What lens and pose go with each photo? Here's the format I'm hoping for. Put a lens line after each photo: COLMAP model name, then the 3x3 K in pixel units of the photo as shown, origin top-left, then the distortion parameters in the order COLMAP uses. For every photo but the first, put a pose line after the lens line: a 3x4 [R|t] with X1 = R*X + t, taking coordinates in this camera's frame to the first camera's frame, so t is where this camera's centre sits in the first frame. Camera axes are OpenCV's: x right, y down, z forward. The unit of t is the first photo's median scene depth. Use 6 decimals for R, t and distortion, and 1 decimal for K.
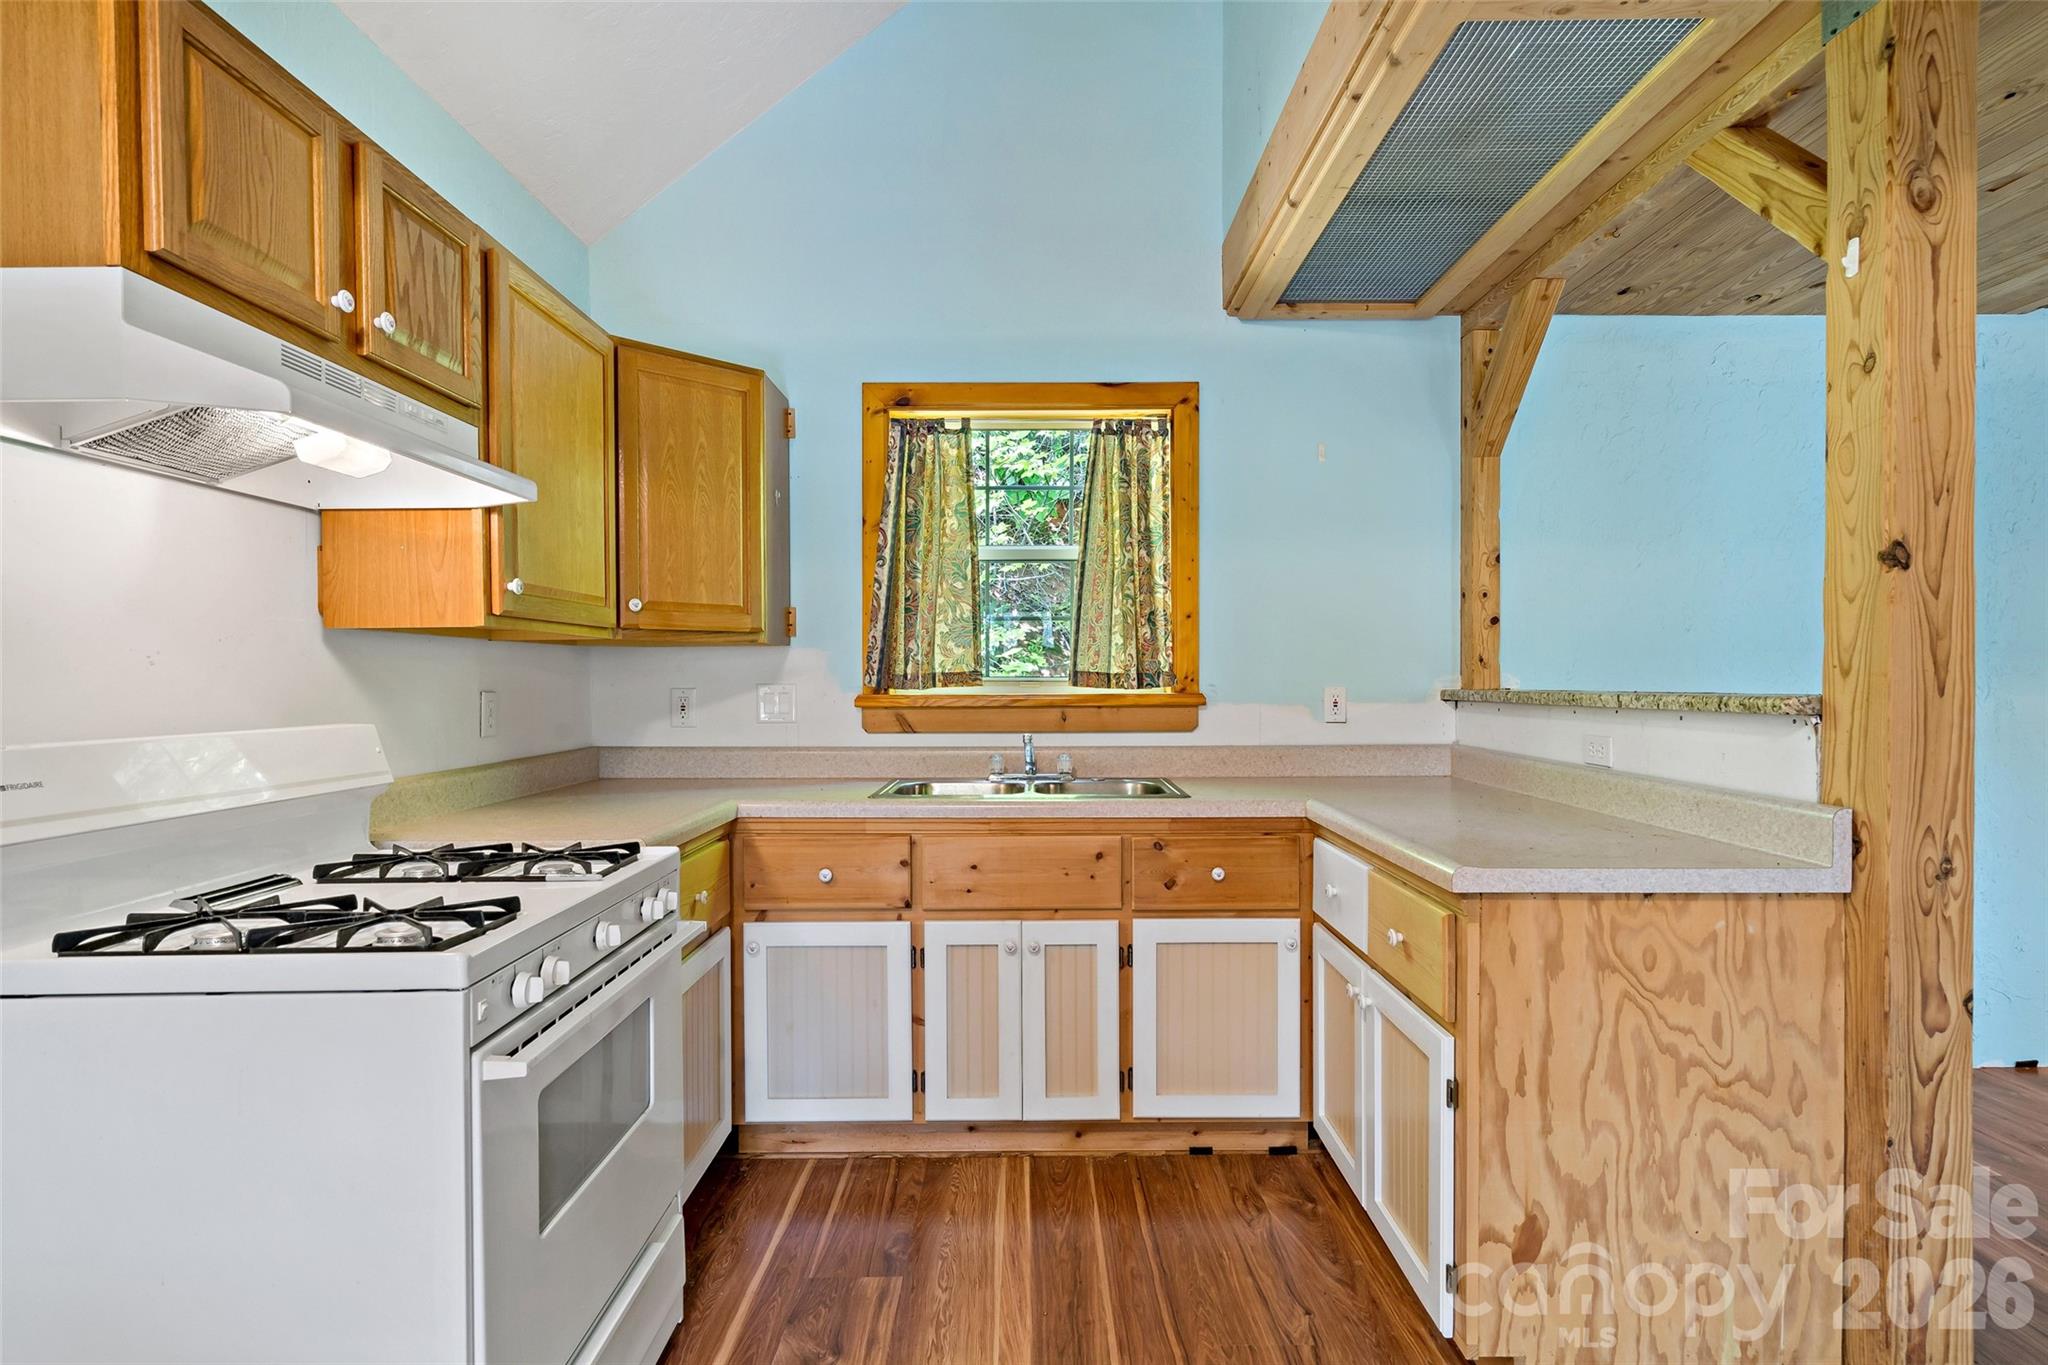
lens RADIAL K [[925.5, 0, 964.8], [0, 925.5, 683.4], [0, 0, 1]] dist [0.000073, 0.000597]
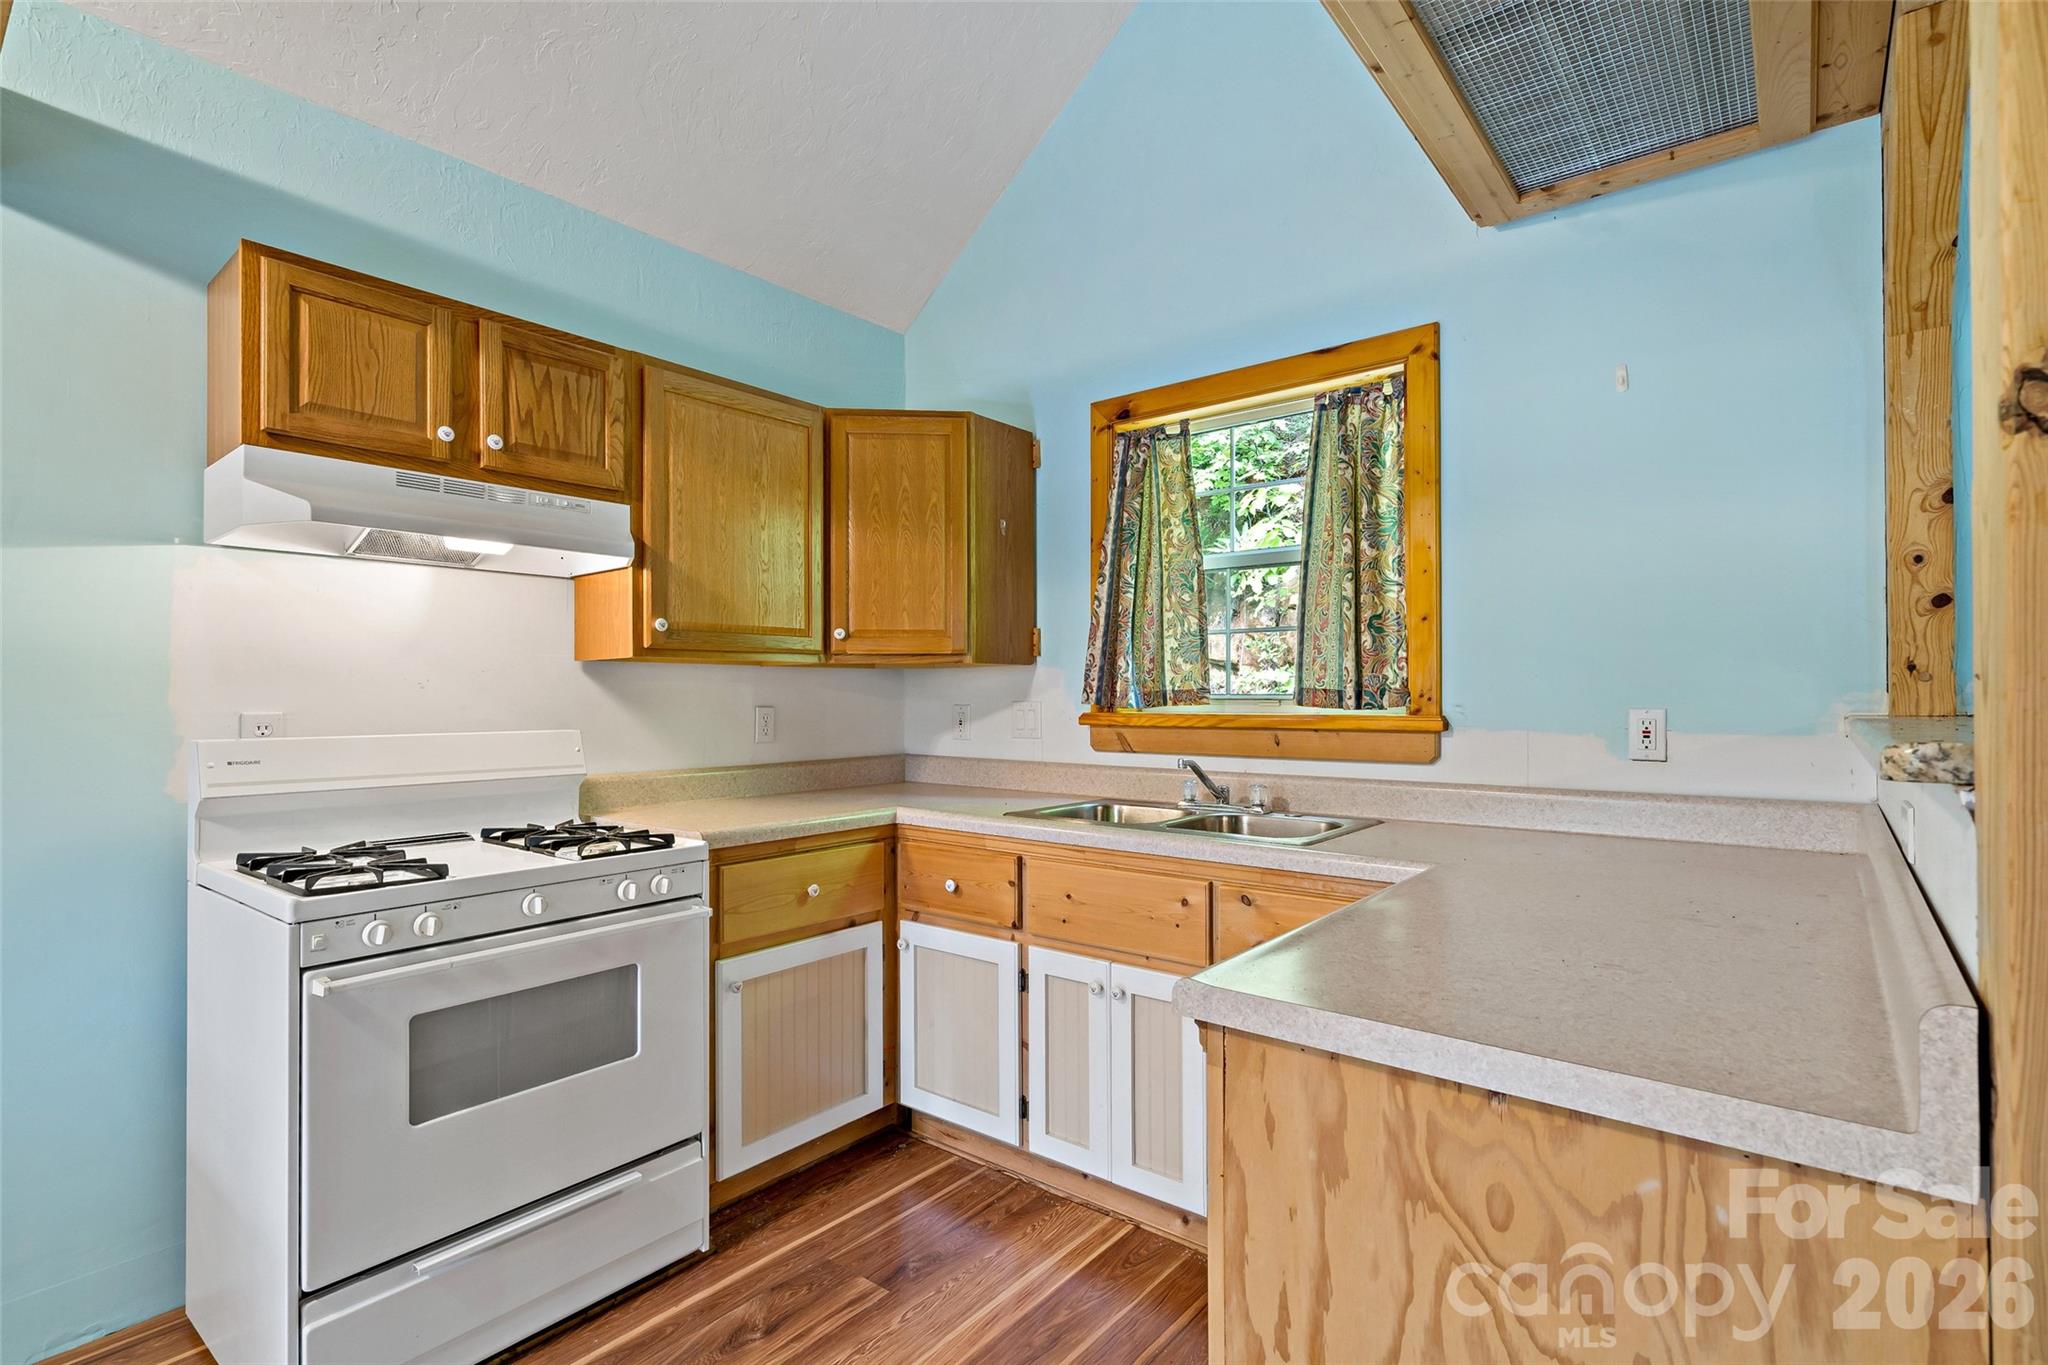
lens RADIAL K [[879.3, 0, 1100.0], [0, 879.3, 684.8], [0, 0, 1]] dist [-0.002506, 0.000086]
pose [[0.821508, -0.005640, -0.570169, 0.532866], [-0.002920, 0.999896, -0.014097, -0.005299], [0.570189, 0.013246, 0.821407, 0.268497]]
